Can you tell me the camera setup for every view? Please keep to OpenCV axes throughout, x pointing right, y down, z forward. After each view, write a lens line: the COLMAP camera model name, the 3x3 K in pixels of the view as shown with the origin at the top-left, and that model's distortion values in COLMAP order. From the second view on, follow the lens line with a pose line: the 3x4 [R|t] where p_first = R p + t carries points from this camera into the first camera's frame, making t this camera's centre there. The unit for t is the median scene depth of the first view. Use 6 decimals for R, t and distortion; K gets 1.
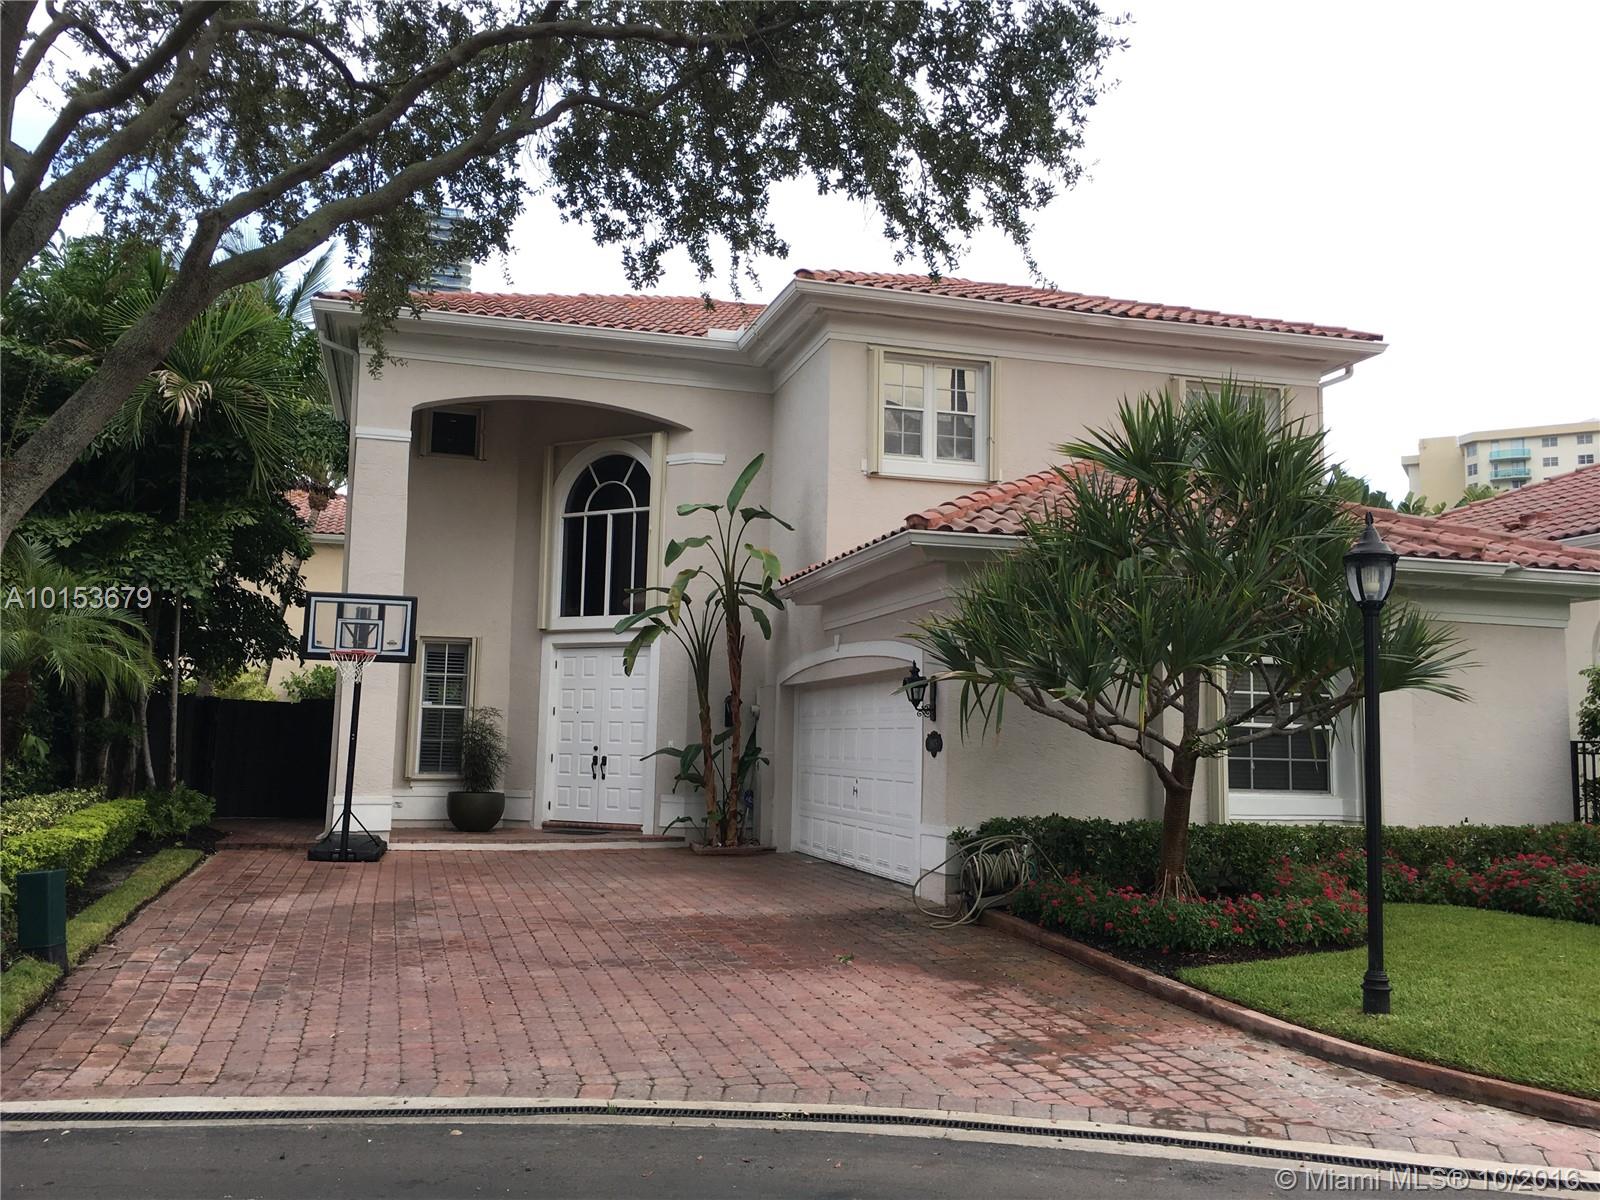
lens RADIAL K [[1345.5, 0, 803.7], [0, 1345.5, 595.8], [0, 0, 1]] dist [0.076118, -0.100145]
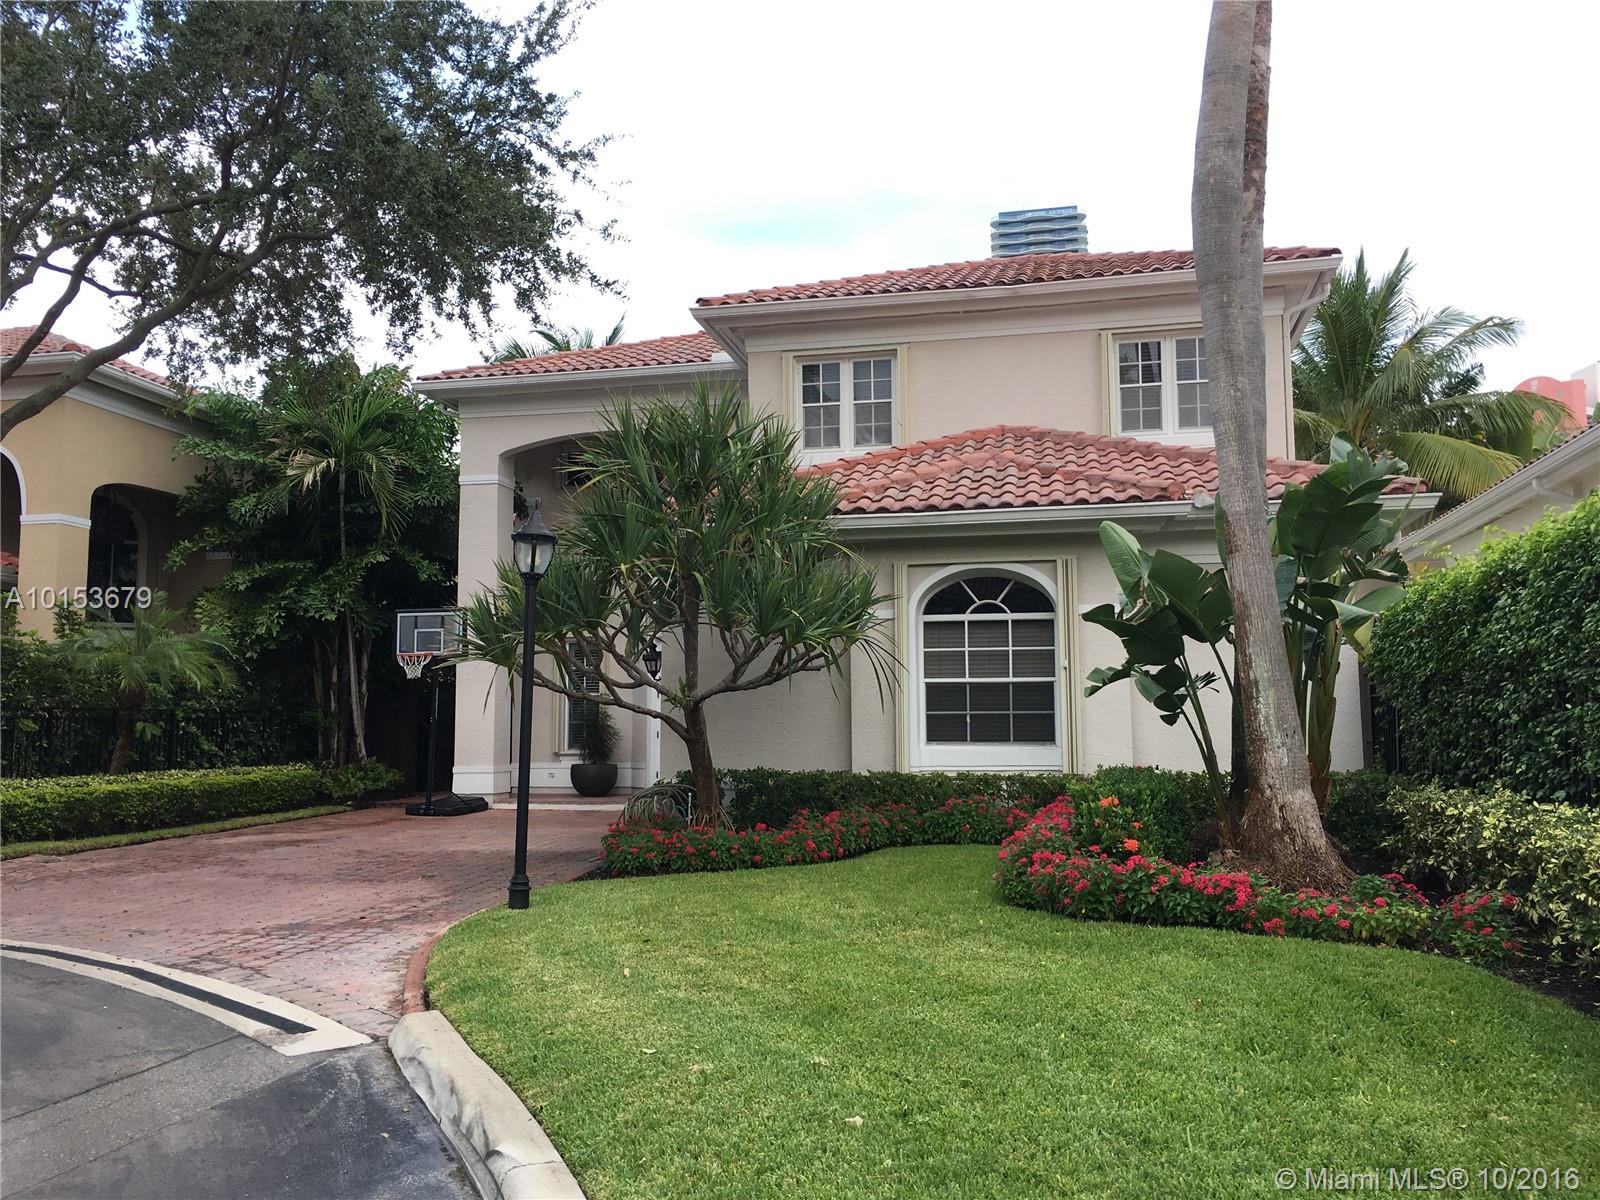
lens RADIAL K [[1343.0, 0, 800.0], [0, 1343.0, 600.0], [0, 0, 1]] dist [0.012883, 0.003383]
pose [[0.885720, -0.070950, -0.458766, 0.564230], [0.075525, 0.997109, -0.008395, 0.027439], [0.458035, -0.027212, 0.888518, 0.027621]]
